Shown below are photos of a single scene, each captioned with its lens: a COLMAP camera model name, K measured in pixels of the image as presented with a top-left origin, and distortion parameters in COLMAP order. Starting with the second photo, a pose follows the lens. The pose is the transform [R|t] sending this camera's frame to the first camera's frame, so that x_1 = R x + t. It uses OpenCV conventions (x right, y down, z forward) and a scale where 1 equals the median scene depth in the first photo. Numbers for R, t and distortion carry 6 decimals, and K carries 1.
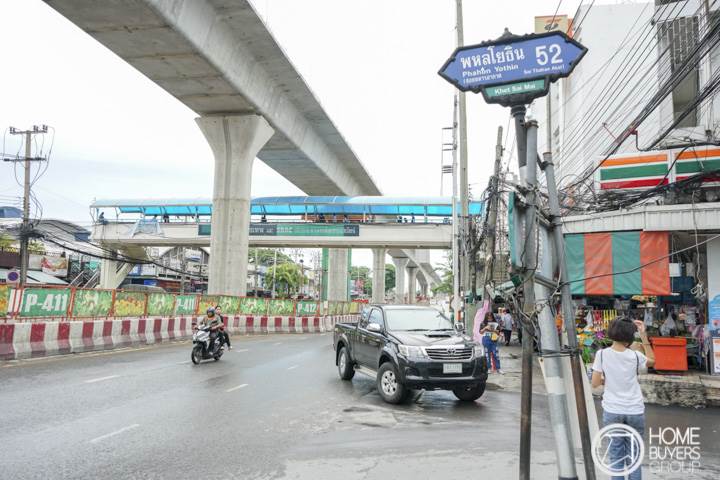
lens RADIAL K [[569.2, 0, 358.4], [0, 569.2, 240.3], [0, 0, 1]] dist [-0.000681, -0.000857]
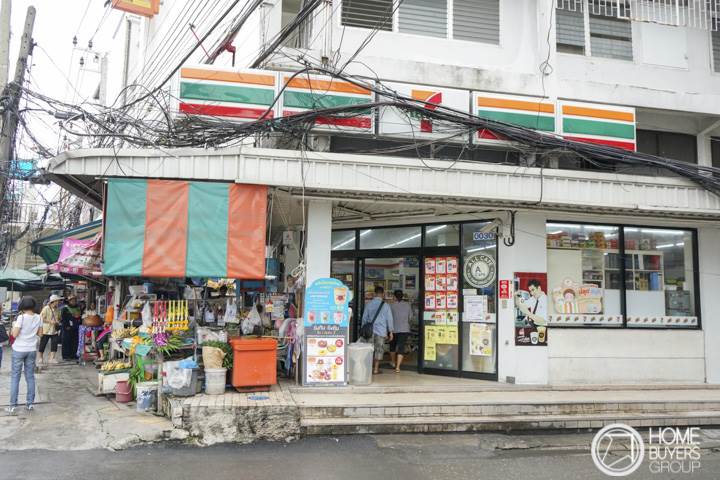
lens RADIAL K [[569.2, 0, 358.4], [0, 569.2, 240.3], [0, 0, 1]] dist [-0.000681, -0.000857]
pose [[0.753357, 0.060722, 0.654802, 0.172929], [-0.074175, 0.997220, -0.007136, 0.045013], [-0.653415, -0.043193, 0.755767, 0.390599]]
